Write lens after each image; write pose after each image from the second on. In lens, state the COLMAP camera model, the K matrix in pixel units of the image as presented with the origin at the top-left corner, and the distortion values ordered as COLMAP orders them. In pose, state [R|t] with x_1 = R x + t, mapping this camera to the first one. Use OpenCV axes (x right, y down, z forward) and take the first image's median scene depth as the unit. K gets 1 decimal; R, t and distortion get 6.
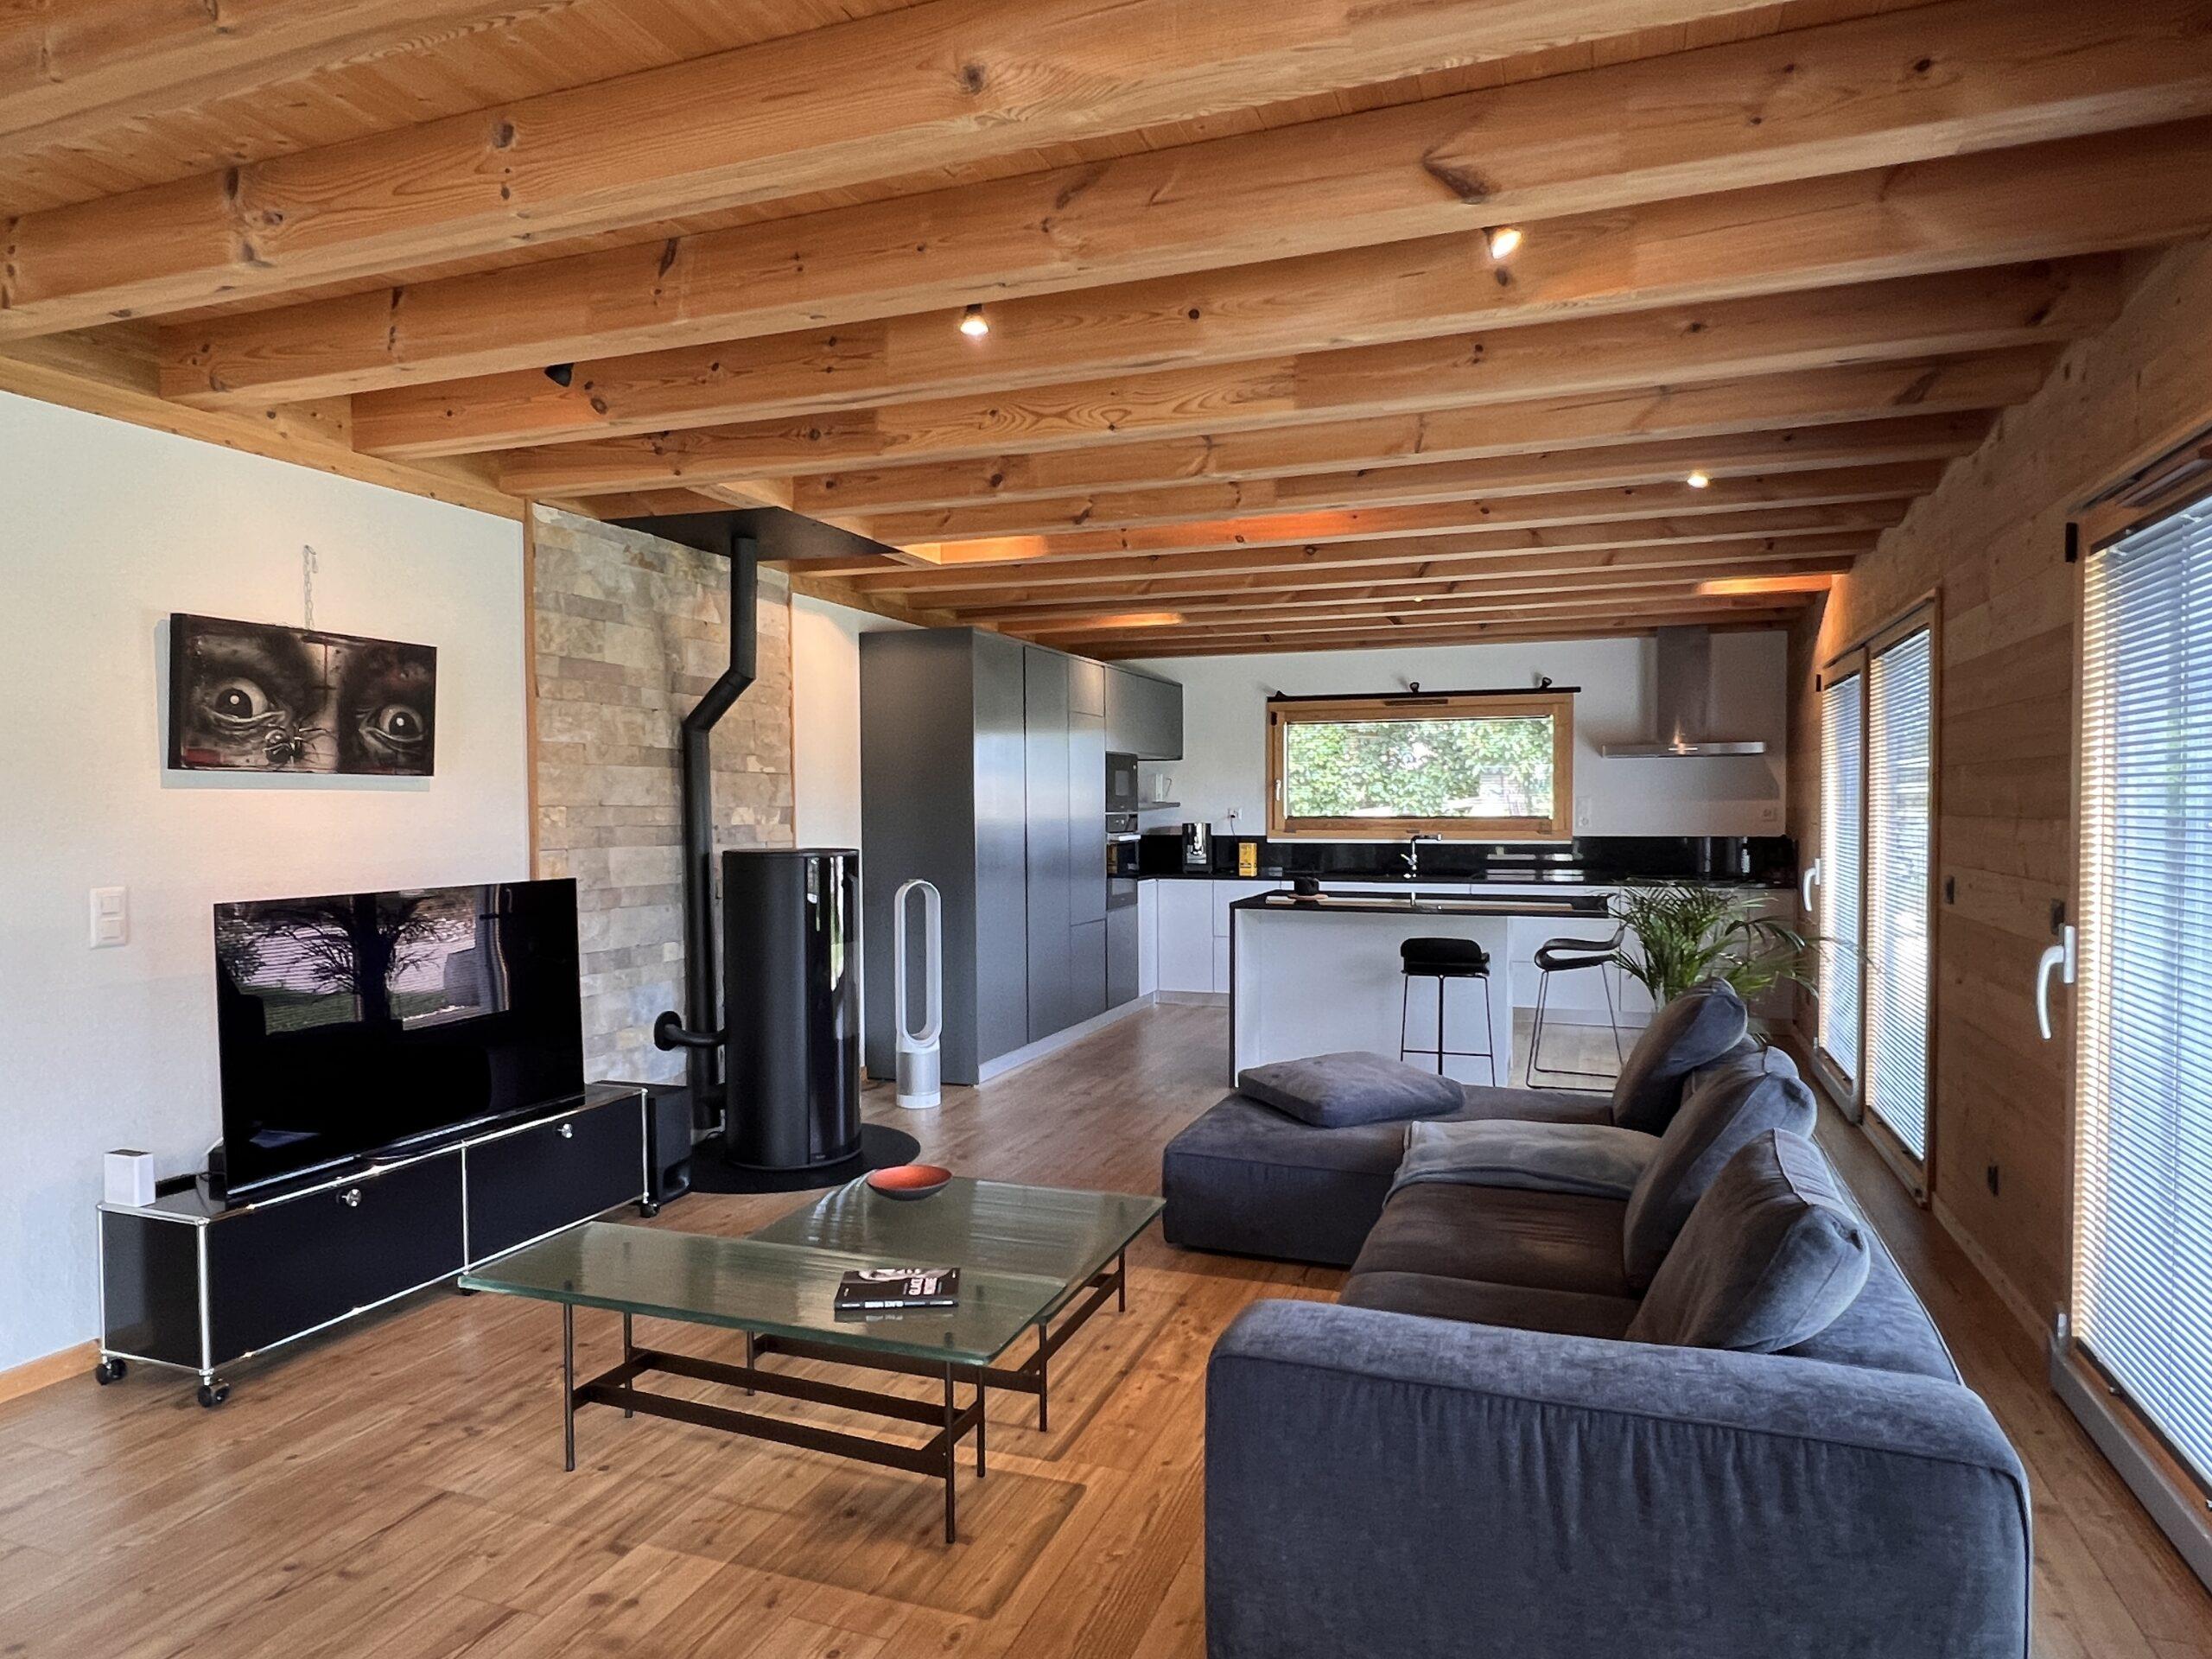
lens RADIAL K [[1323.1, 0, 1112.8], [0, 1323.1, 835.9], [0, 0, 1]] dist [0.004276, -0.000007]
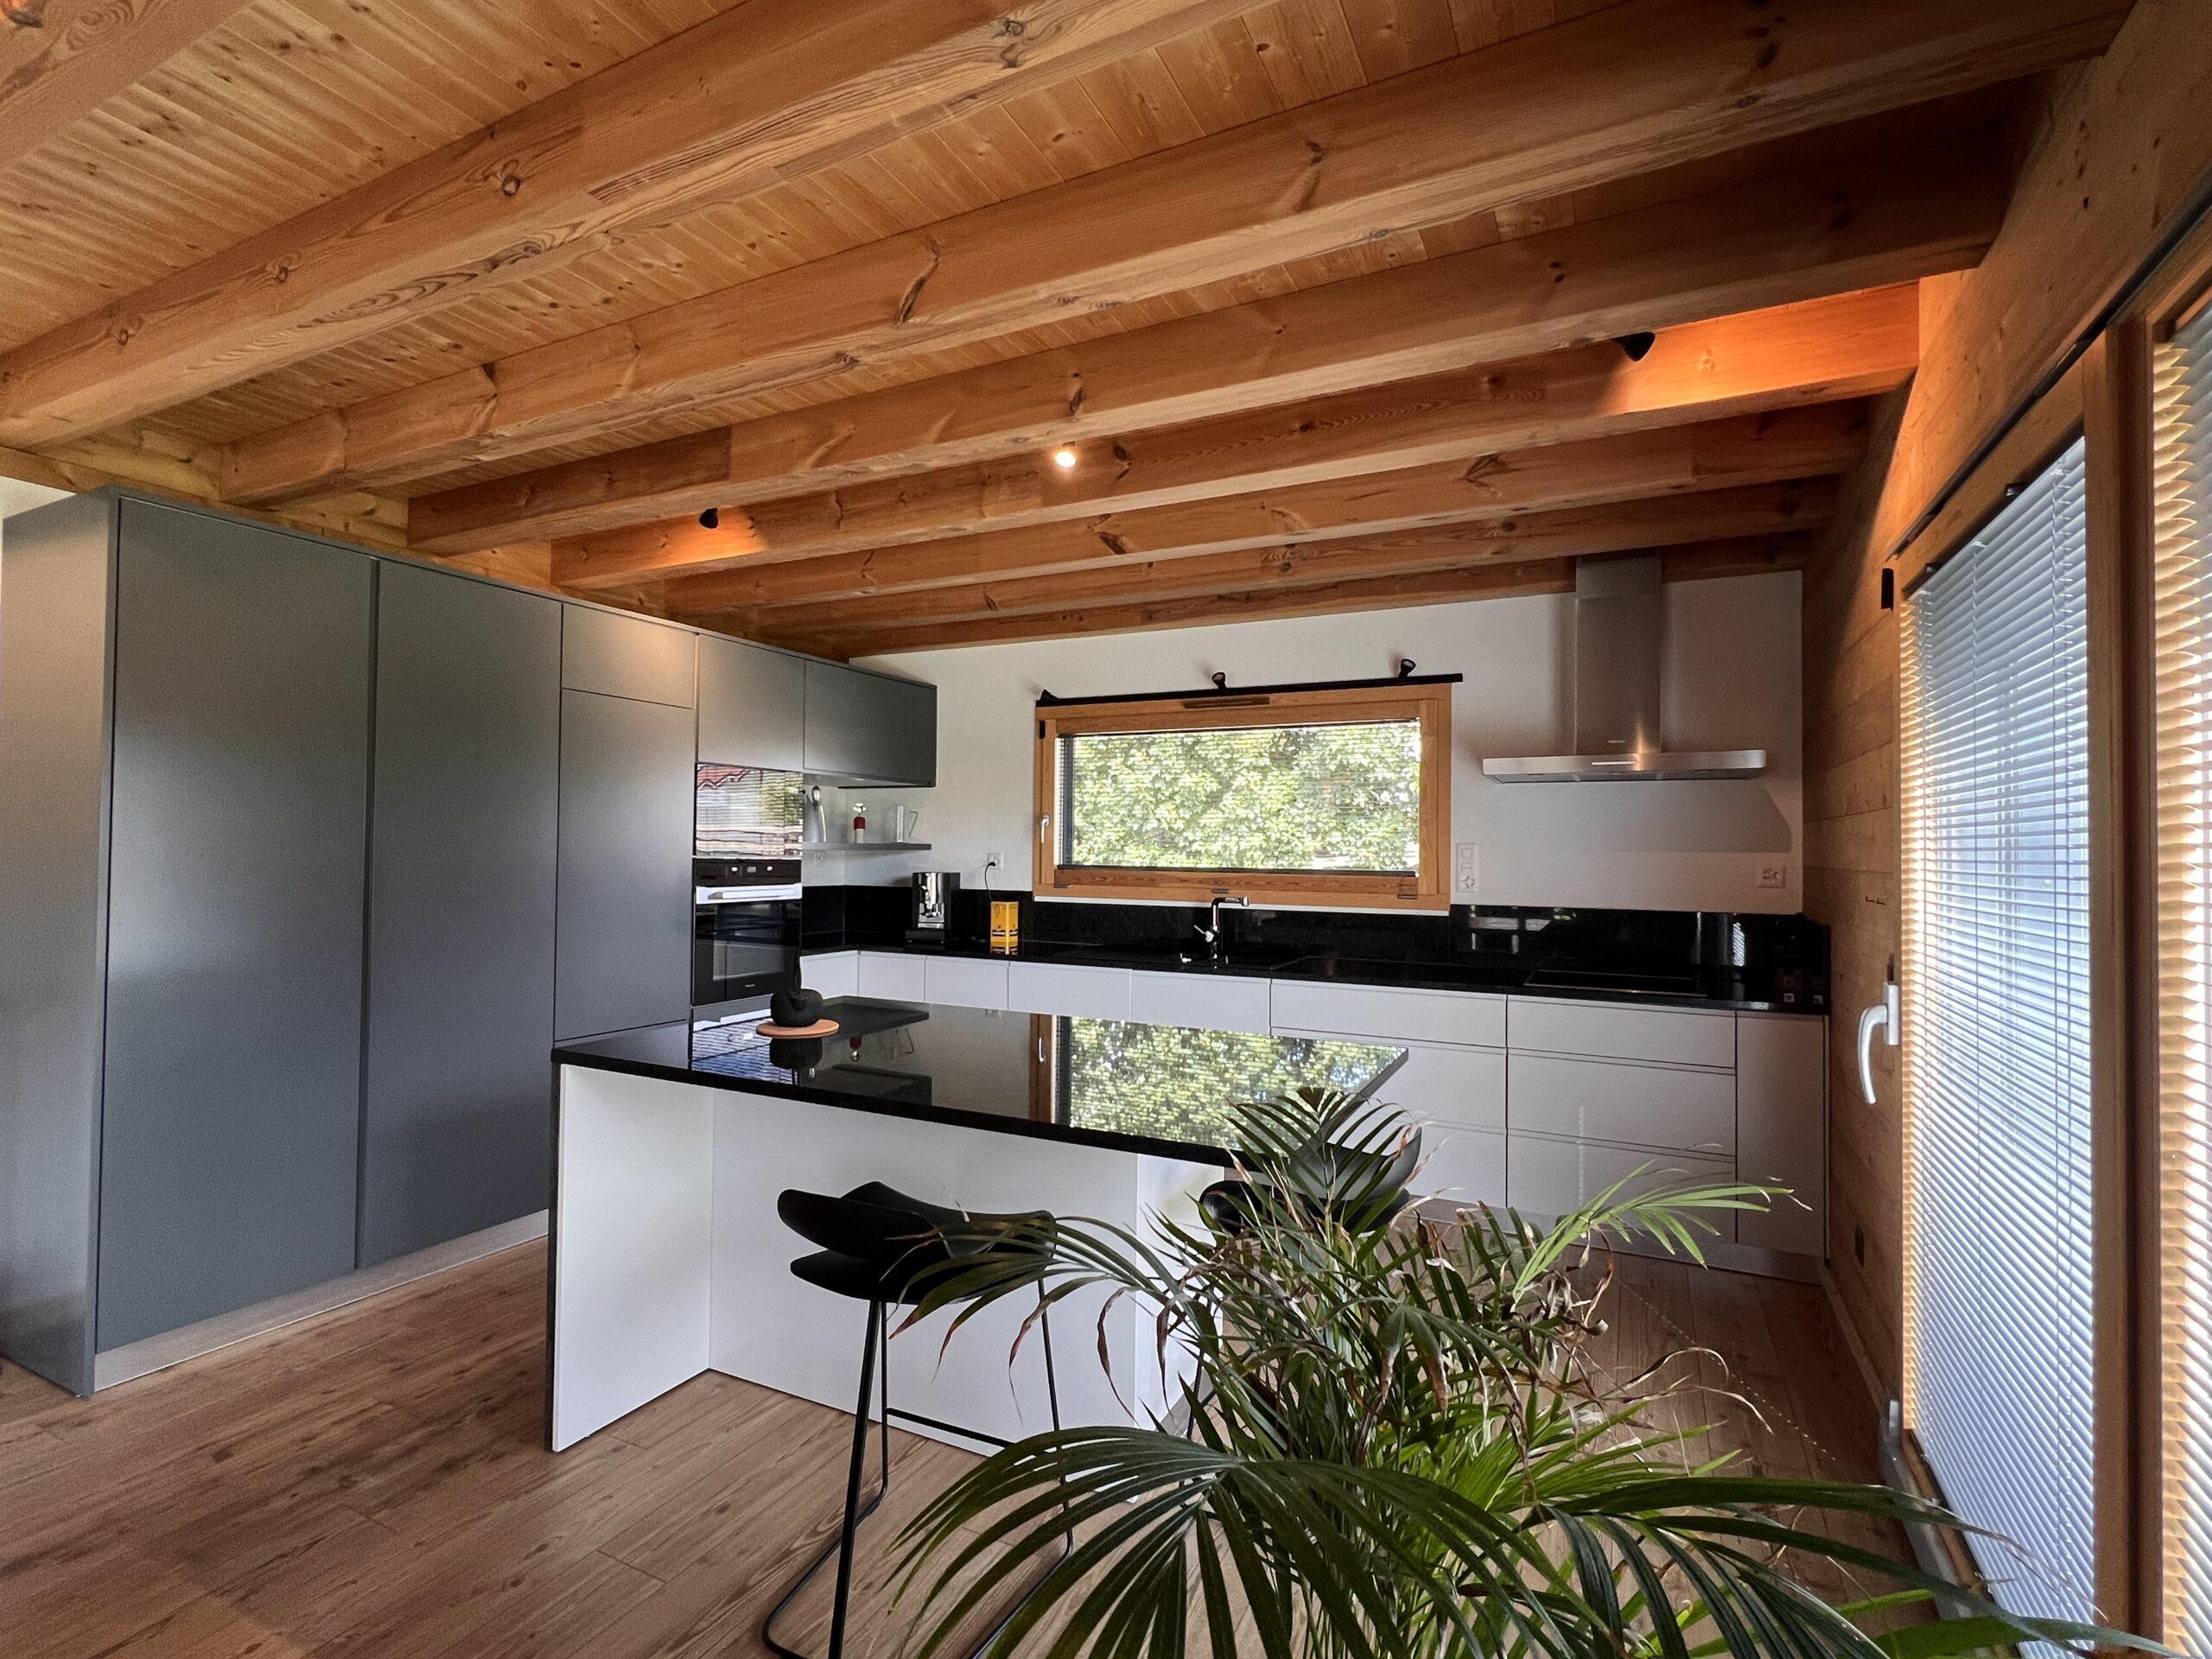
lens RADIAL K [[1030.4, 0, 1100.1], [0, 1030.4, 824.4], [0, 0, 1]] dist [-0.010637, 0.000002]
pose [[0.992621, 0.014333, -0.120404, 0.221439], [-0.020506, 0.998529, -0.050186, -0.009251], [0.119508, 0.052285, 0.991456, 0.447543]]
